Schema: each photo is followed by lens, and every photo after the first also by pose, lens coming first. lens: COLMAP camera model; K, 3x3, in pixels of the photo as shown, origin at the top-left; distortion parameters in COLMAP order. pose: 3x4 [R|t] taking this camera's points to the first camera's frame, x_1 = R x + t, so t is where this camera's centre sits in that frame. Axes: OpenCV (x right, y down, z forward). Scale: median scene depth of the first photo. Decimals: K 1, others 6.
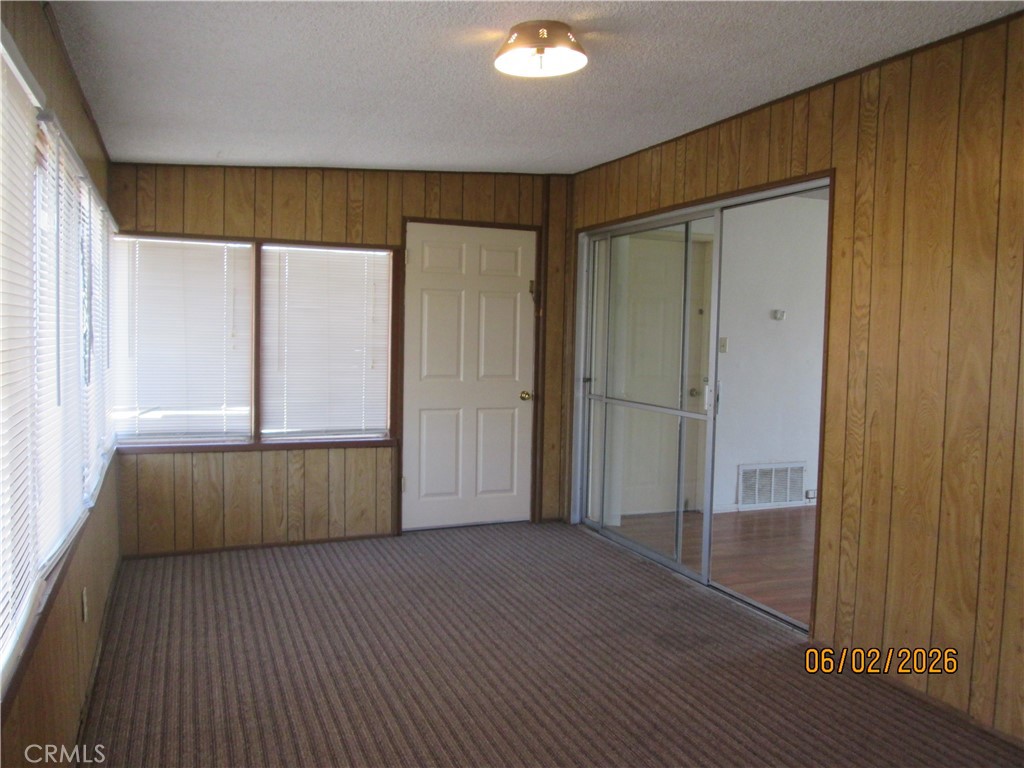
lens RADIAL K [[841.1, 0, 512.0], [0, 841.1, 384.0], [0, 0, 1]] dist [0.001272, -0.102073]
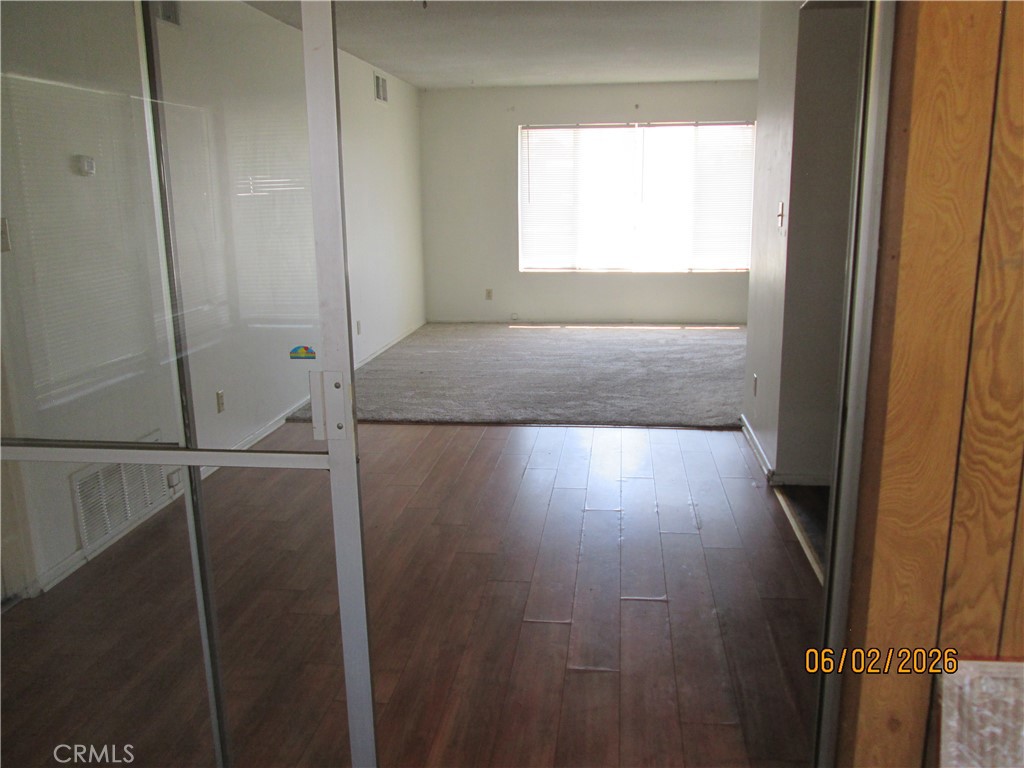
lens RADIAL K [[841.1, 0, 512.0], [0, 841.1, 384.0], [0, 0, 1]] dist [0.001272, -0.102073]
pose [[0.477530, -0.227911, 0.848541, -0.017880], [0.081455, 0.973095, 0.215525, -0.060026], [-0.874832, -0.033802, 0.483246, 0.768483]]
